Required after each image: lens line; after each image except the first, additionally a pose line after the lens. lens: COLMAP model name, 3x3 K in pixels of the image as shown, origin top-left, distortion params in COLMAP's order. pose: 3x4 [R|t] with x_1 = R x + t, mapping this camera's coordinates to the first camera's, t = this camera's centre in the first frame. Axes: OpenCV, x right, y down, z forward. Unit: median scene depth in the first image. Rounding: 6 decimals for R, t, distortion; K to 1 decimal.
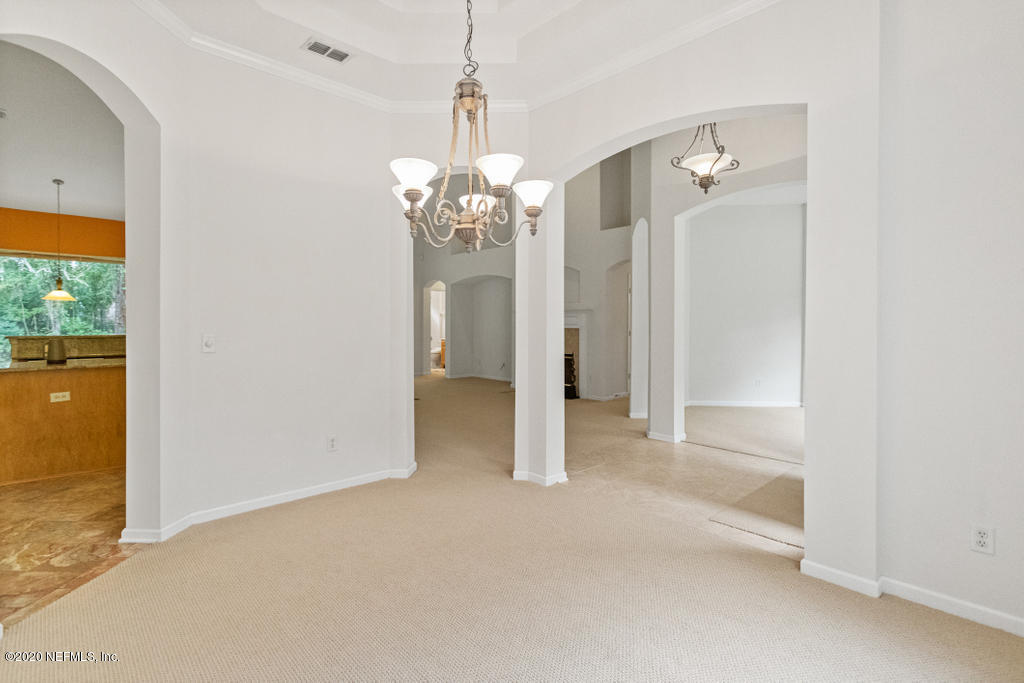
lens RADIAL K [[489.0, 0, 509.4], [0, 489.0, 331.5], [0, 0, 1]] dist [0.009675, -0.002338]
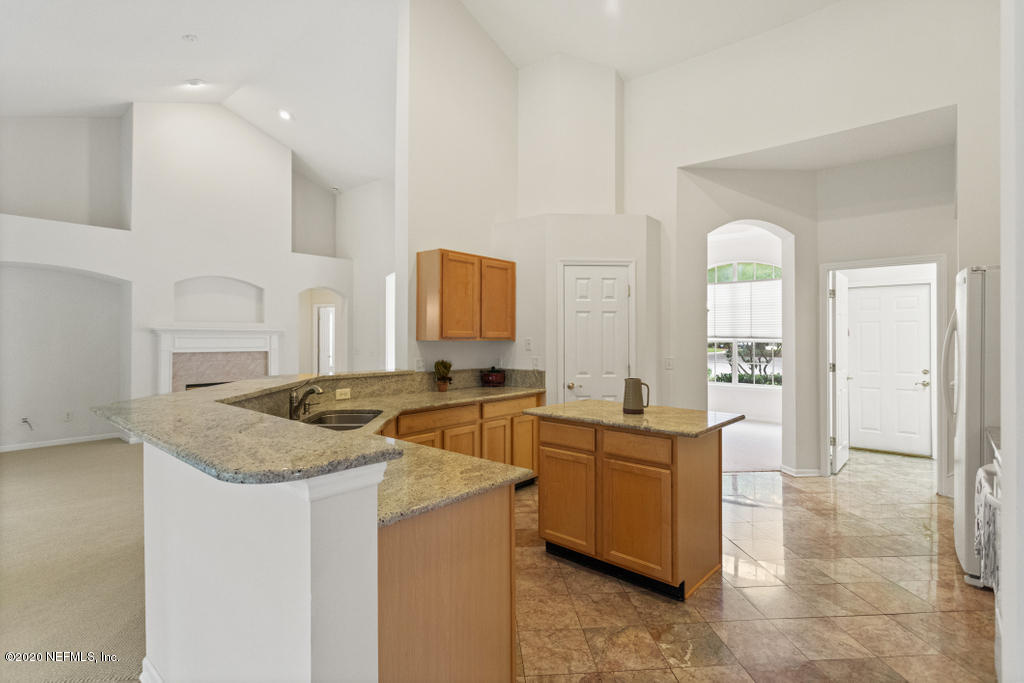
lens RADIAL K [[489.0, 0, 514.3], [0, 489.0, 336.5], [0, 0, 1]] dist [0.009675, -0.002338]
pose [[-0.119159, 0.001047, 0.992875, -0.640625], [0.017826, 0.999841, 0.001085, -0.020299], [-0.992715, 0.017828, -0.119159, 0.499422]]
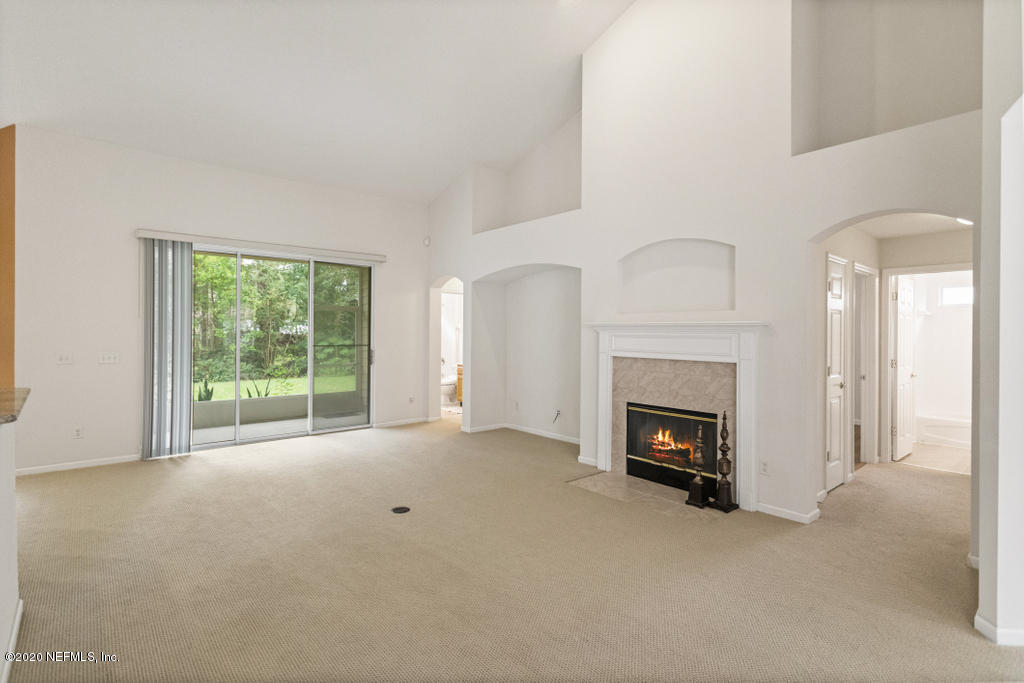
lens RADIAL K [[489.0, 0, 511.3], [0, 489.0, 333.7], [0, 0, 1]] dist [0.009675, -0.002338]
pose [[0.999476, 0.003539, -0.032184, -0.050479], [-0.004060, 0.999862, -0.016131, -0.020355], [0.032123, 0.016253, 0.999352, 0.388482]]
